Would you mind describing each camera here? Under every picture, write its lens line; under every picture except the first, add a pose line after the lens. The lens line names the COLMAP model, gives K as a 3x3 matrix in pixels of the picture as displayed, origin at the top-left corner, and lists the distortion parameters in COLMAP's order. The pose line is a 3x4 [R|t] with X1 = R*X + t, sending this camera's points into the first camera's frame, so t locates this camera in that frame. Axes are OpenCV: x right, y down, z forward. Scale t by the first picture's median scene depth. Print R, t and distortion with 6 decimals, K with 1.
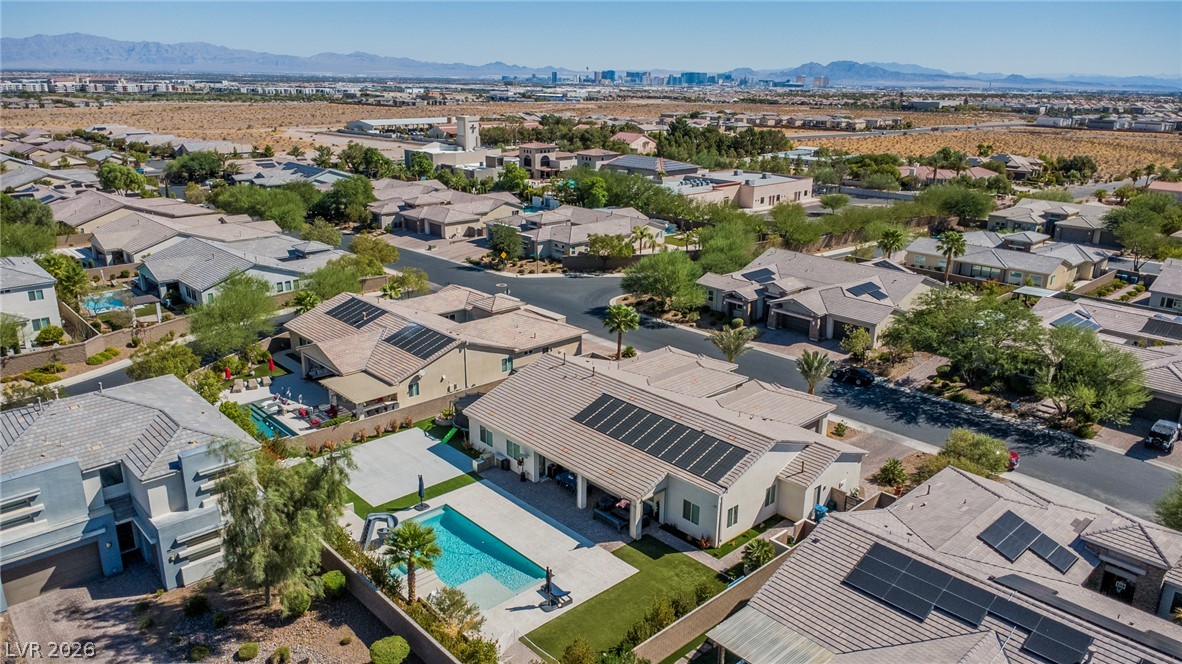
lens RADIAL K [[826.3, 0, 591.0], [0, 826.3, 332.0], [0, 0, 1]] dist [0.034406, -0.042331]
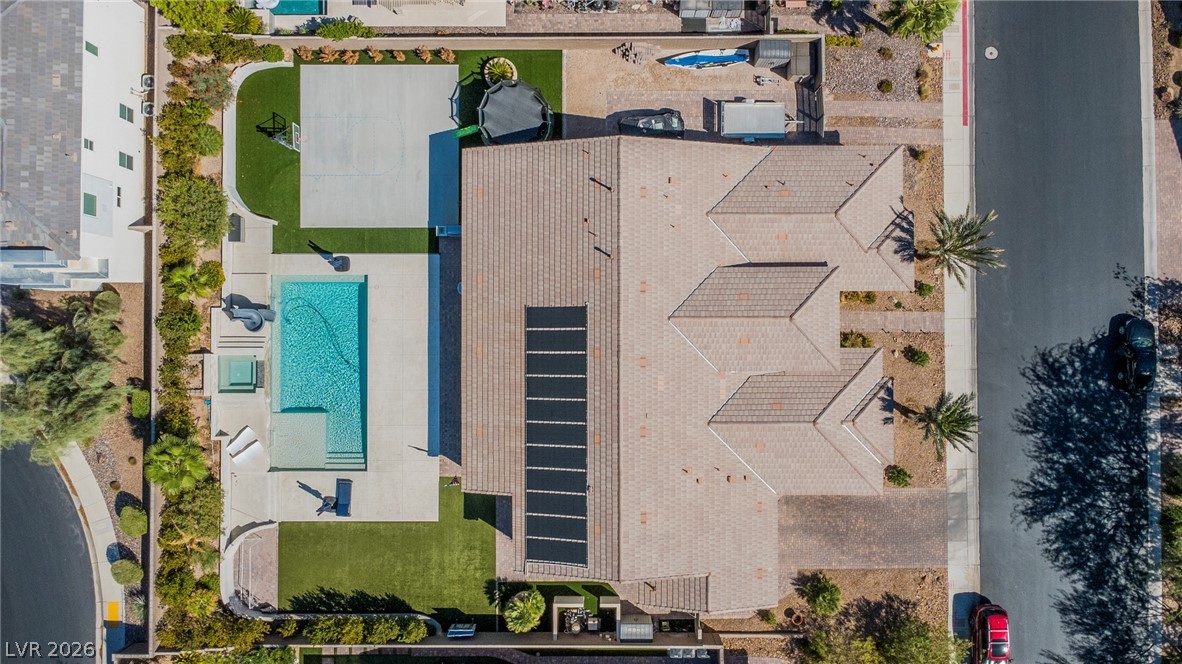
lens RADIAL K [[826.3, 0, 591.0], [0, 826.3, 332.0], [0, 0, 1]] dist [0.034406, -0.042331]
pose [[0.731694, 0.681103, -0.026897, 0.044250], [-0.192226, 0.244041, 0.950523, -0.501360], [0.653968, -0.690321, 0.309489, 0.667699]]
